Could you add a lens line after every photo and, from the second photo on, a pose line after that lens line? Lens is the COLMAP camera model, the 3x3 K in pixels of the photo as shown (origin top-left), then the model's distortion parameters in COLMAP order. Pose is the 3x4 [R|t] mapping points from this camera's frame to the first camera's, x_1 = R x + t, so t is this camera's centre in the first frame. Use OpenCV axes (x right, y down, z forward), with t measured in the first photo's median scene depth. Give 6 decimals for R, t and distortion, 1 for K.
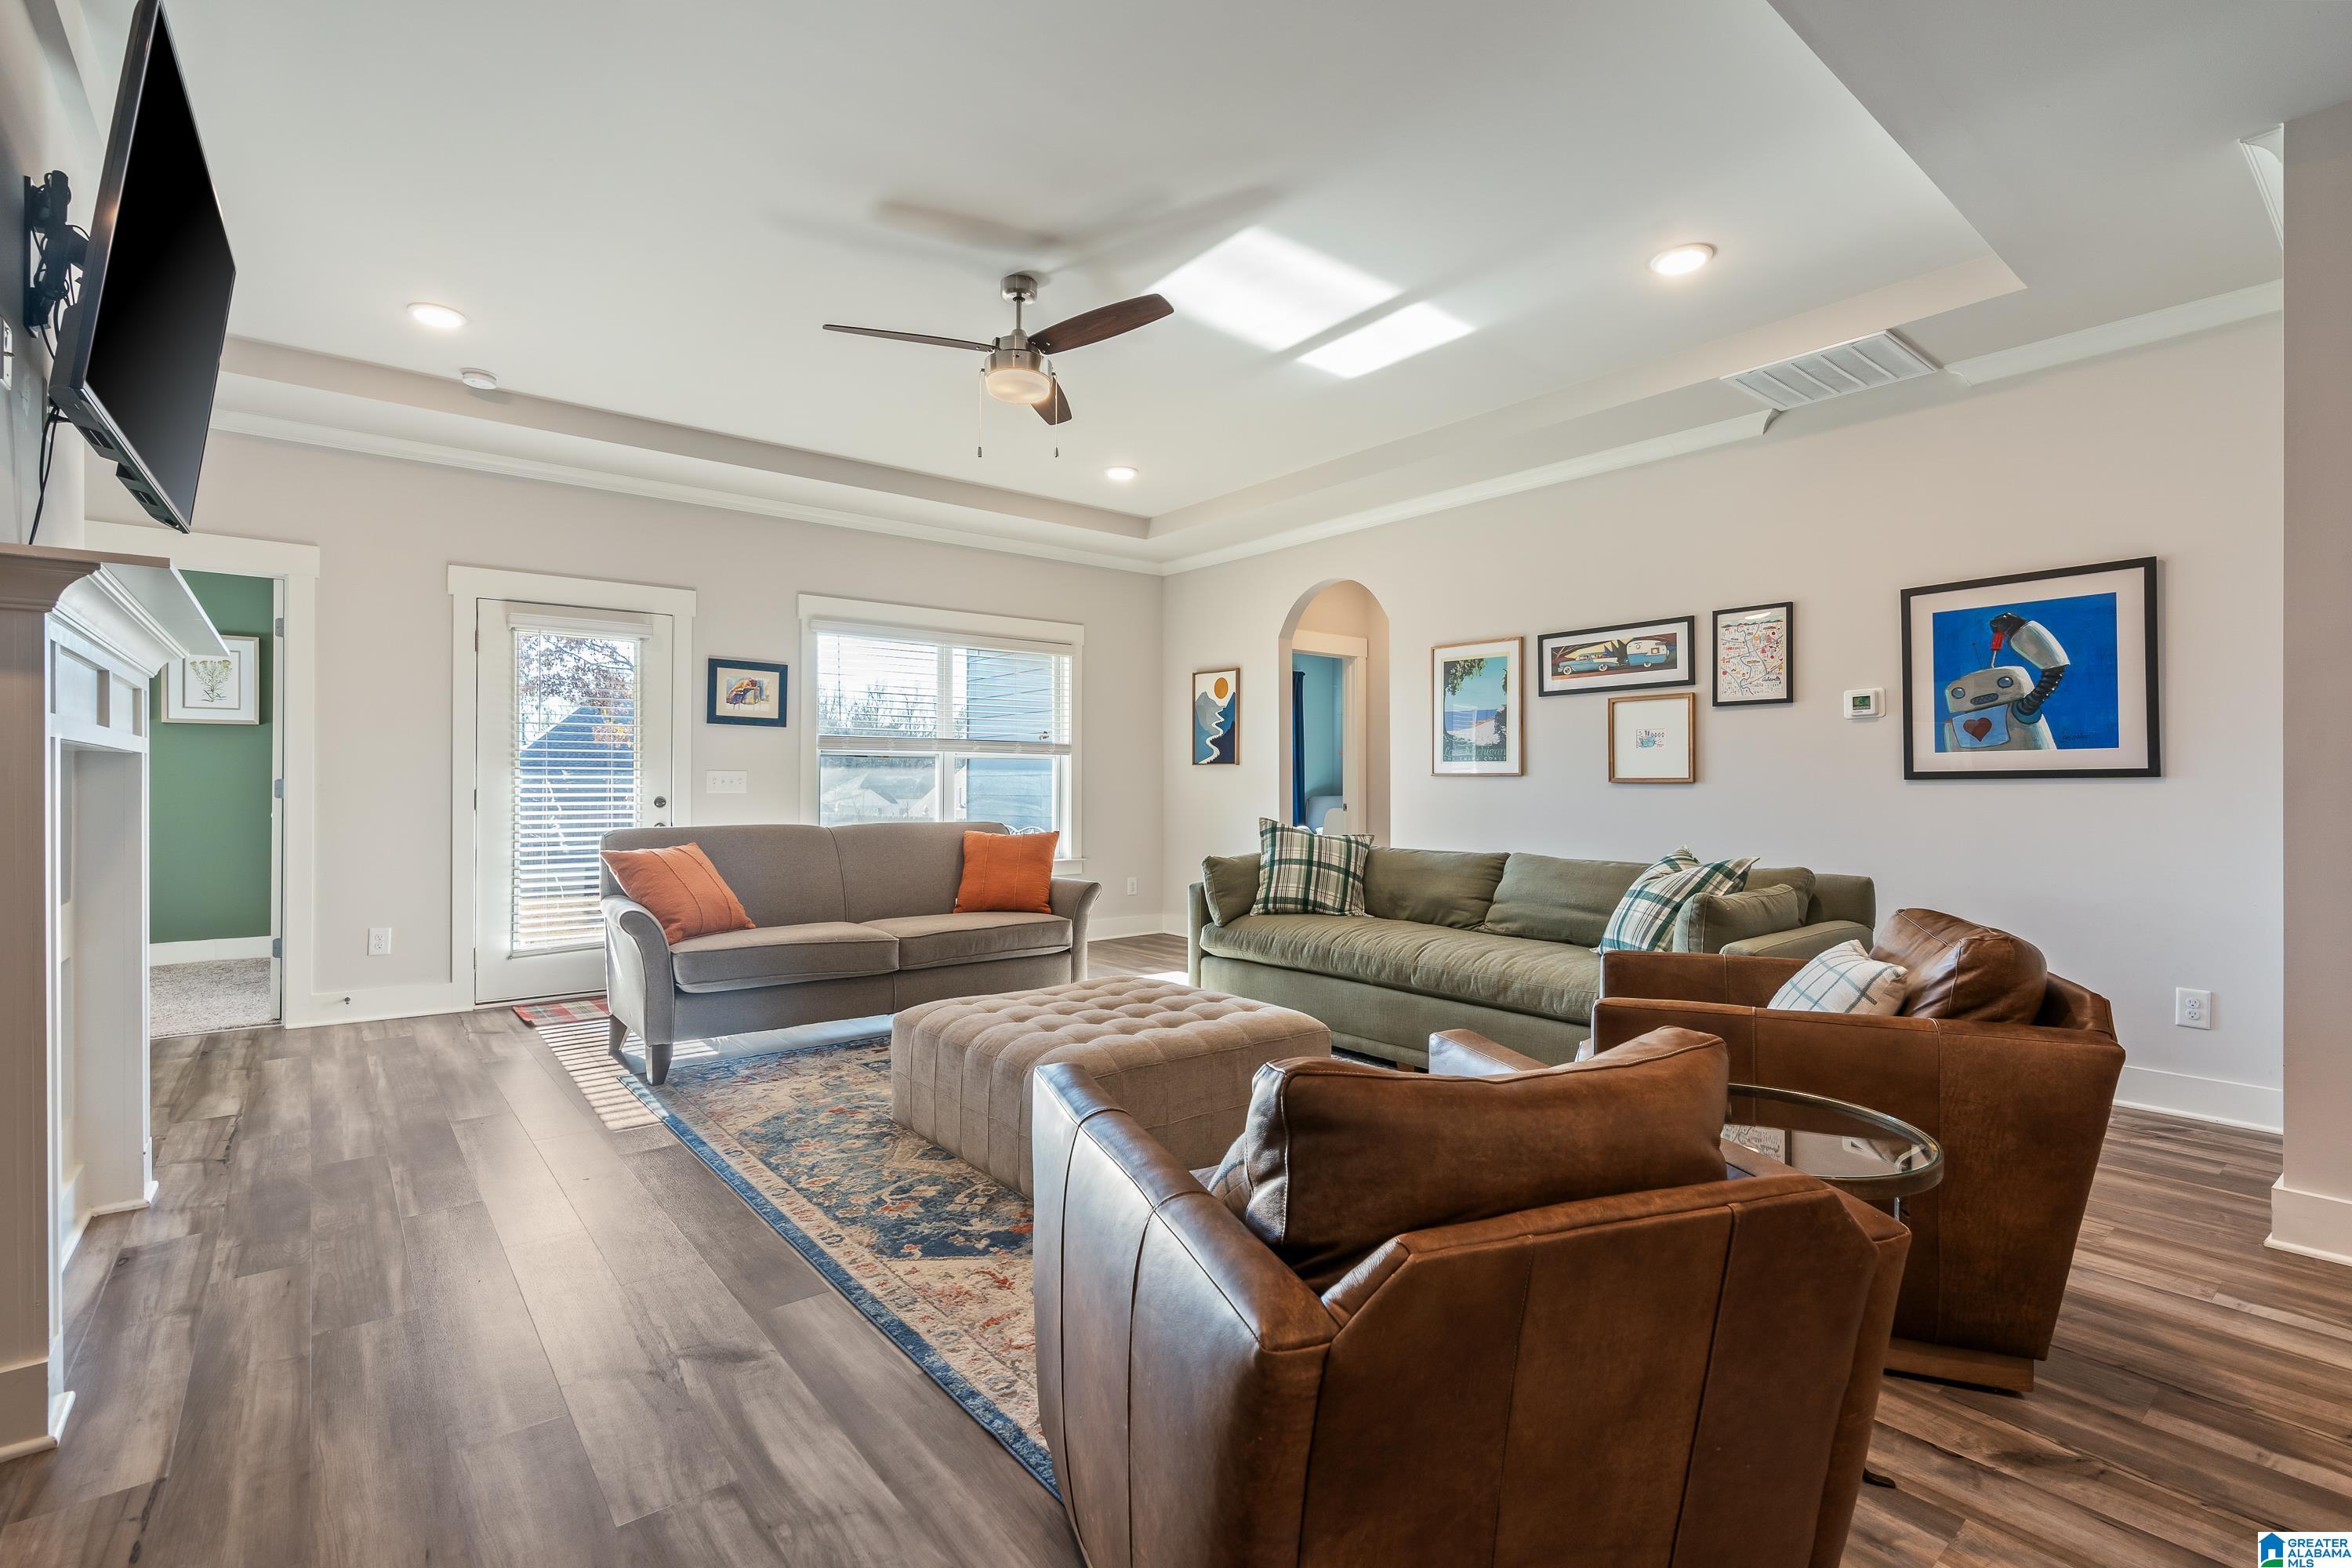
lens RADIAL K [[1067.8, 0, 1178.6], [0, 1067.8, 772.9], [0, 0, 1]] dist [0.000764, 0.000148]
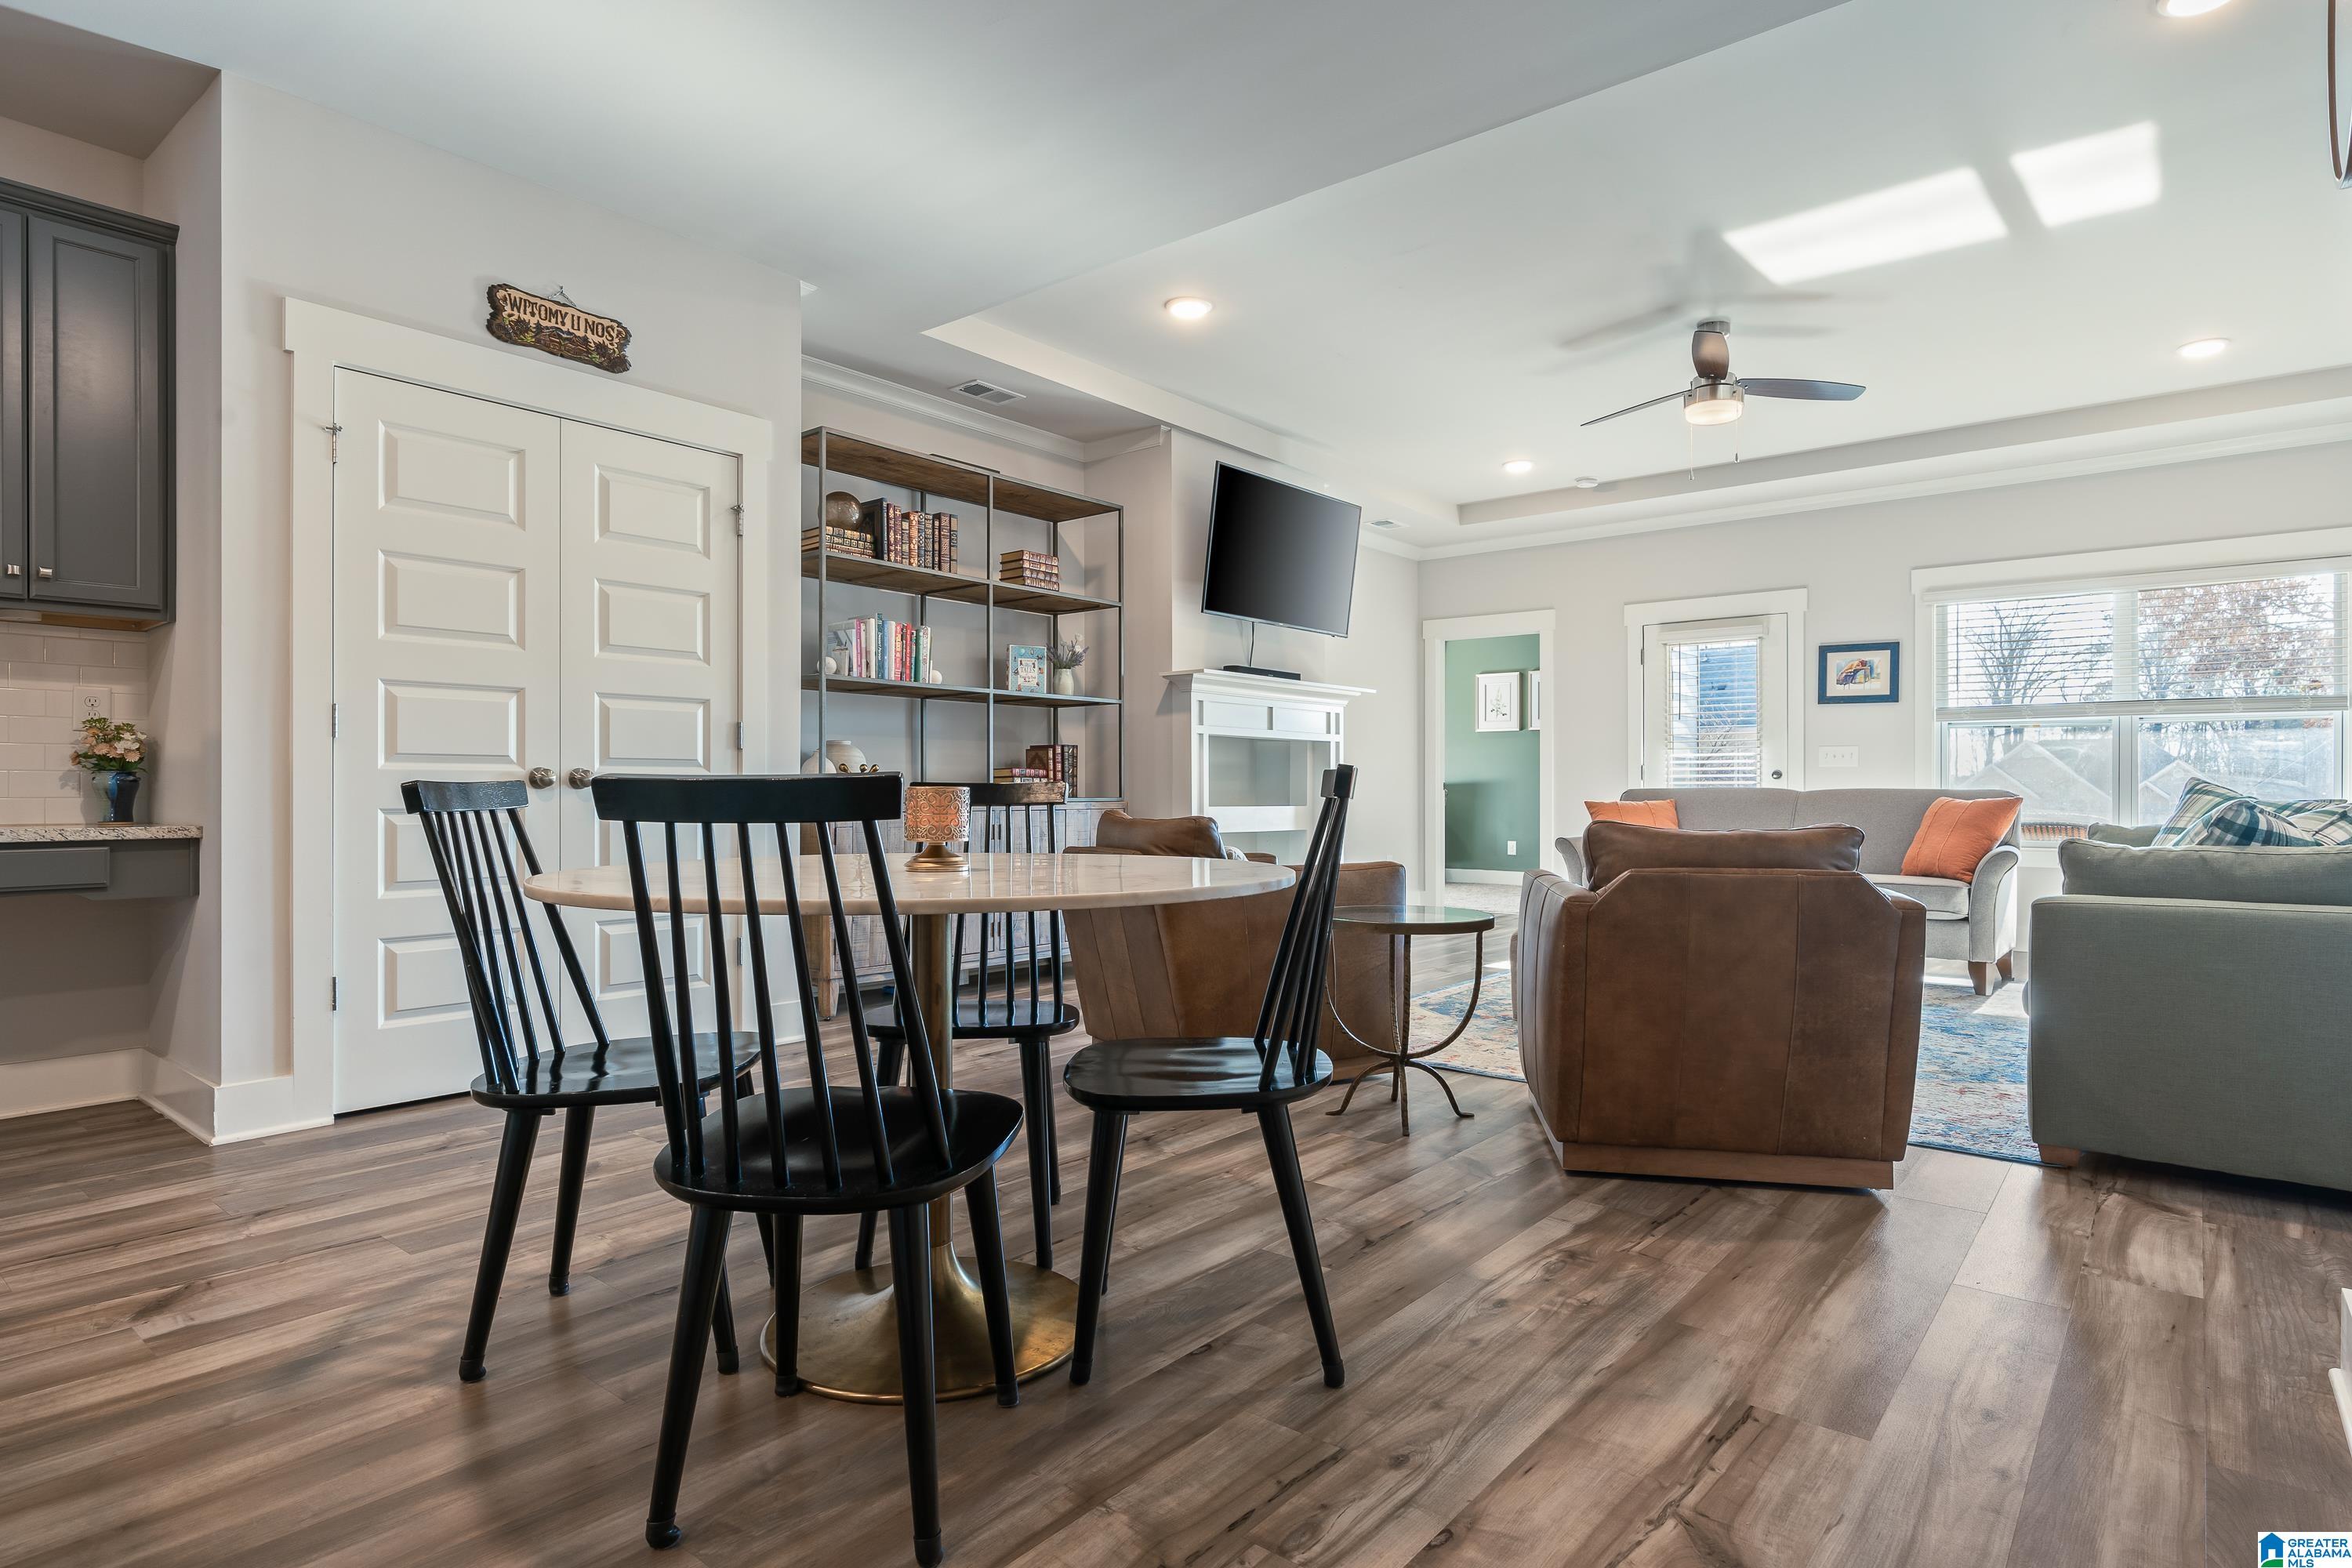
lens RADIAL K [[1277.8, 0, 1159.2], [0, 1277.8, 788.3], [0, 0, 1]] dist [-0.015328, -0.000931]
pose [[0.185246, -0.002279, -0.982689, 0.744198], [0.007733, 0.999970, -0.000862, 0.037582], [0.982662, -0.007439, 0.185259, 0.077116]]
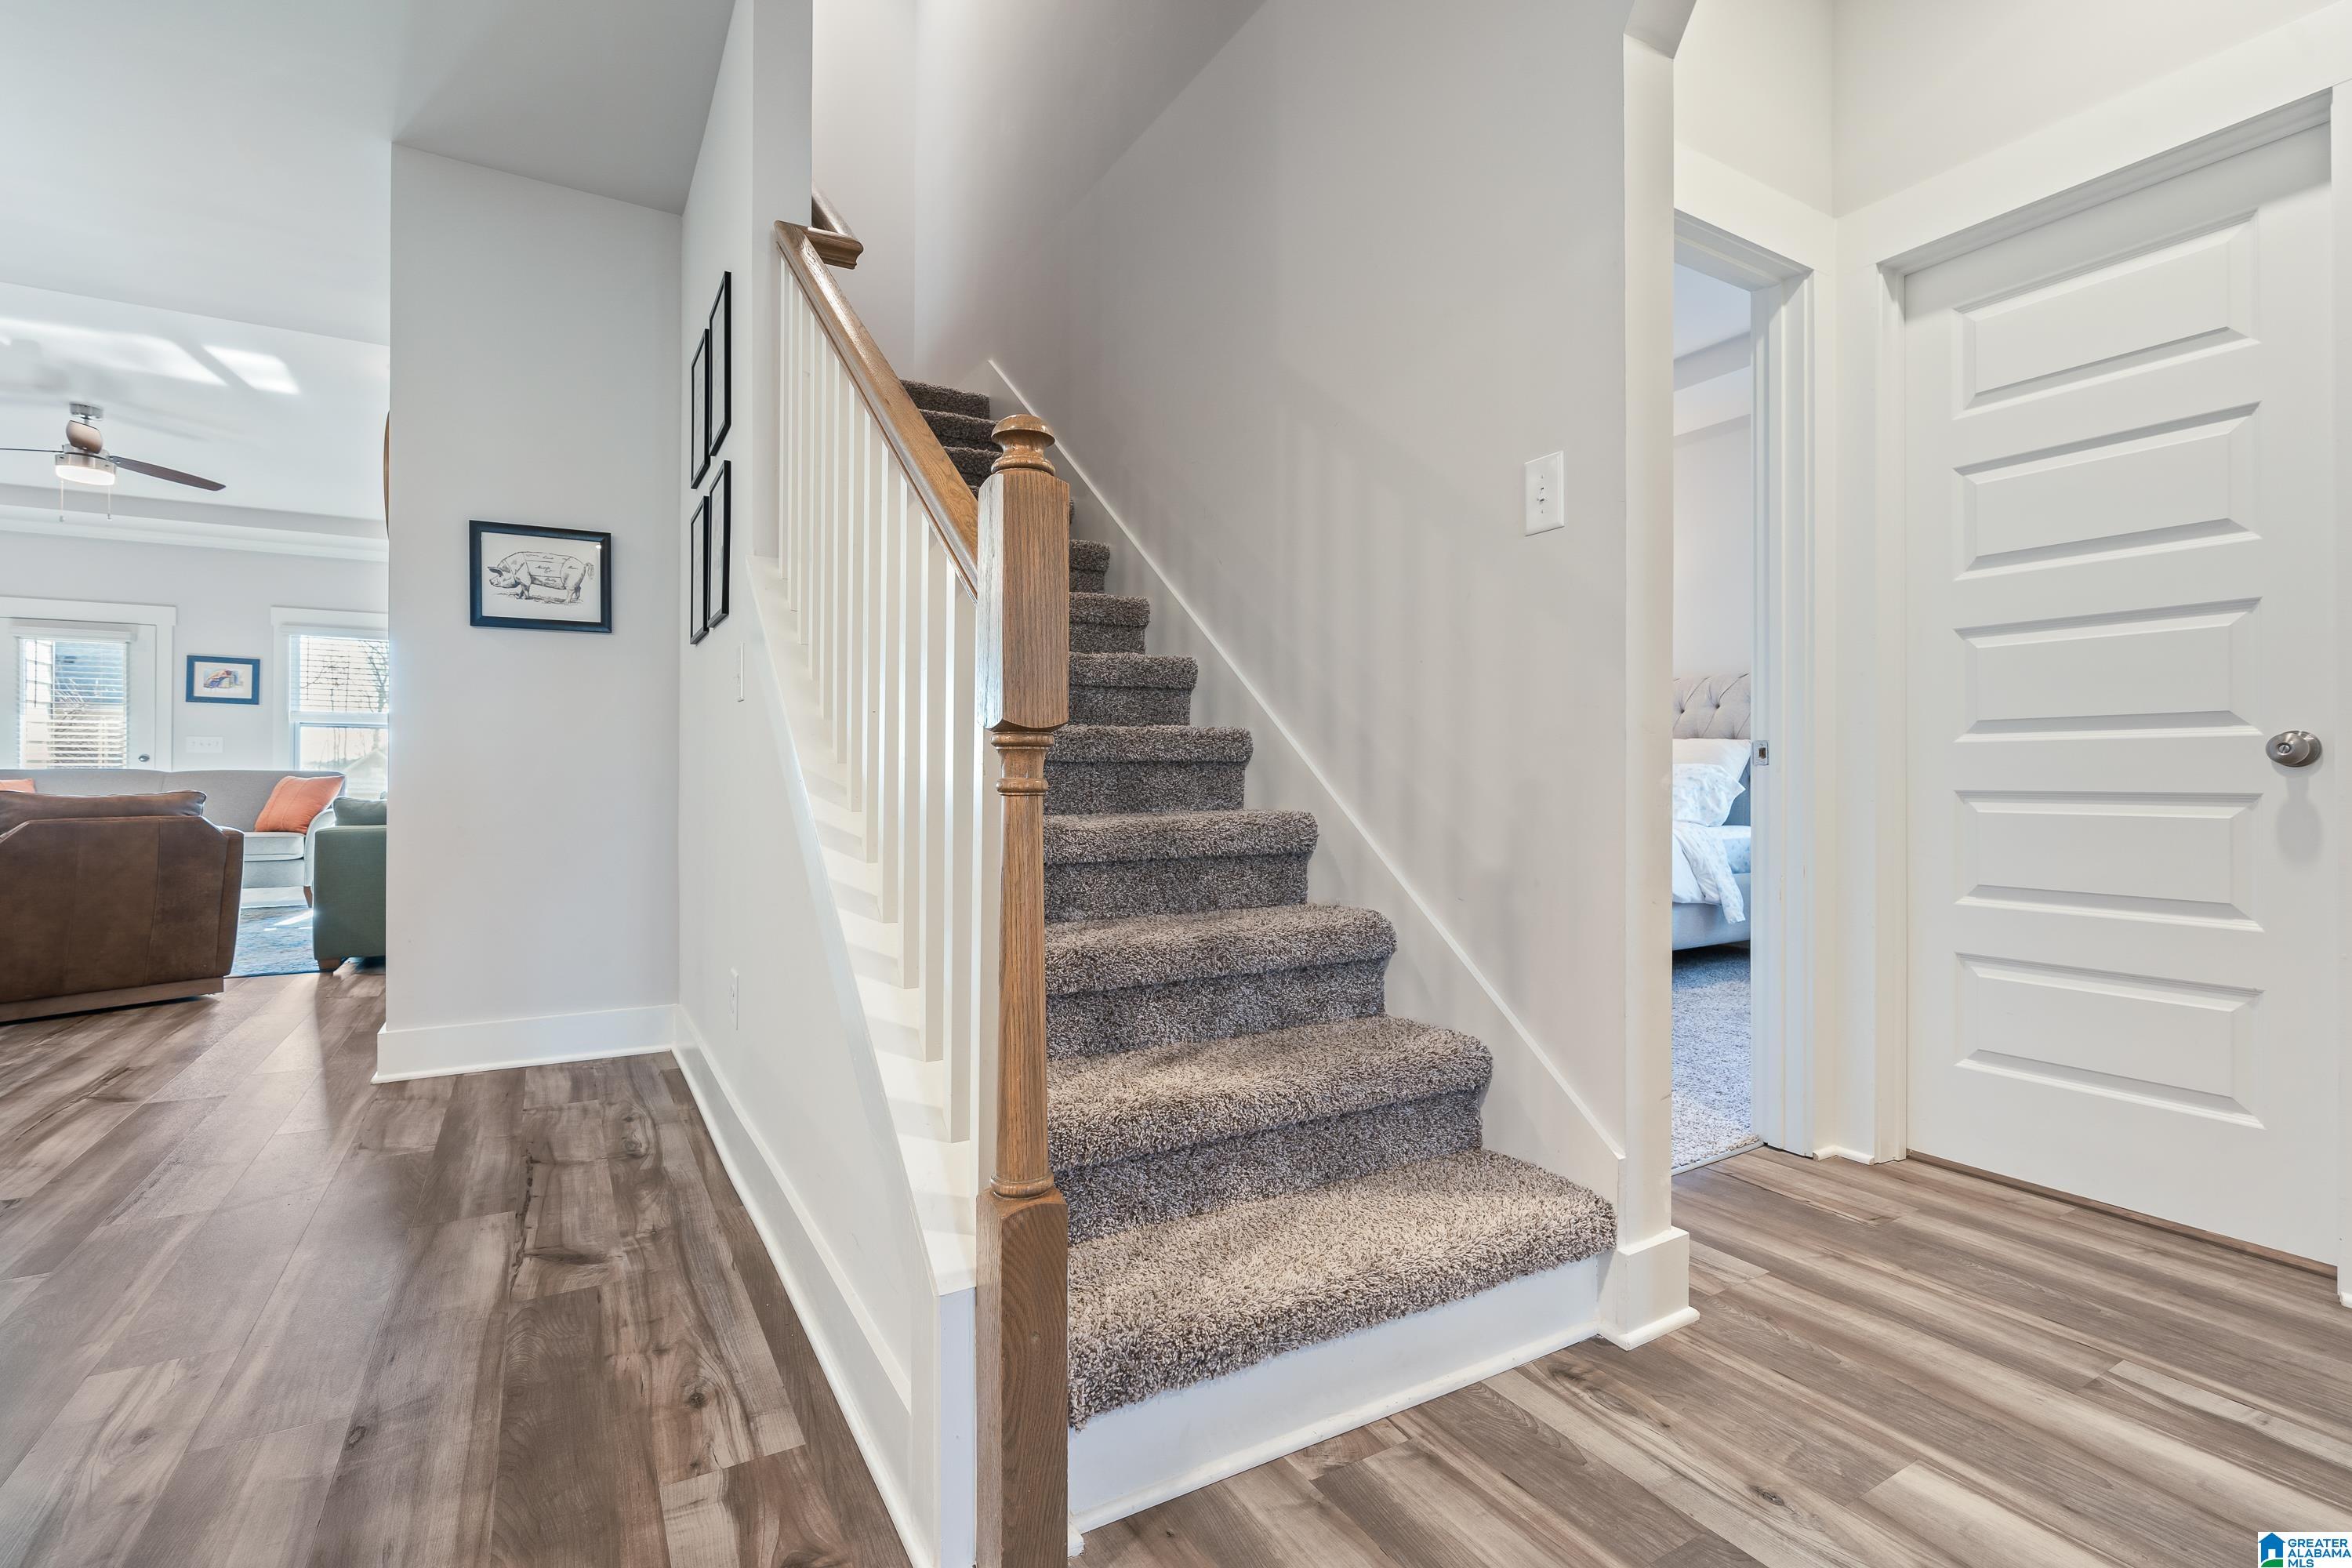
lens RADIAL K [[1067.8, 0, 1158.2], [0, 1067.8, 768.2], [0, 0, 1]] dist [0.000764, 0.000148]
pose [[0.985080, 0.001147, -0.172095, 1.059689], [-0.000685, 0.999996, 0.002745, 0.035671], [0.172097, -0.002586, 0.985077, -0.157876]]
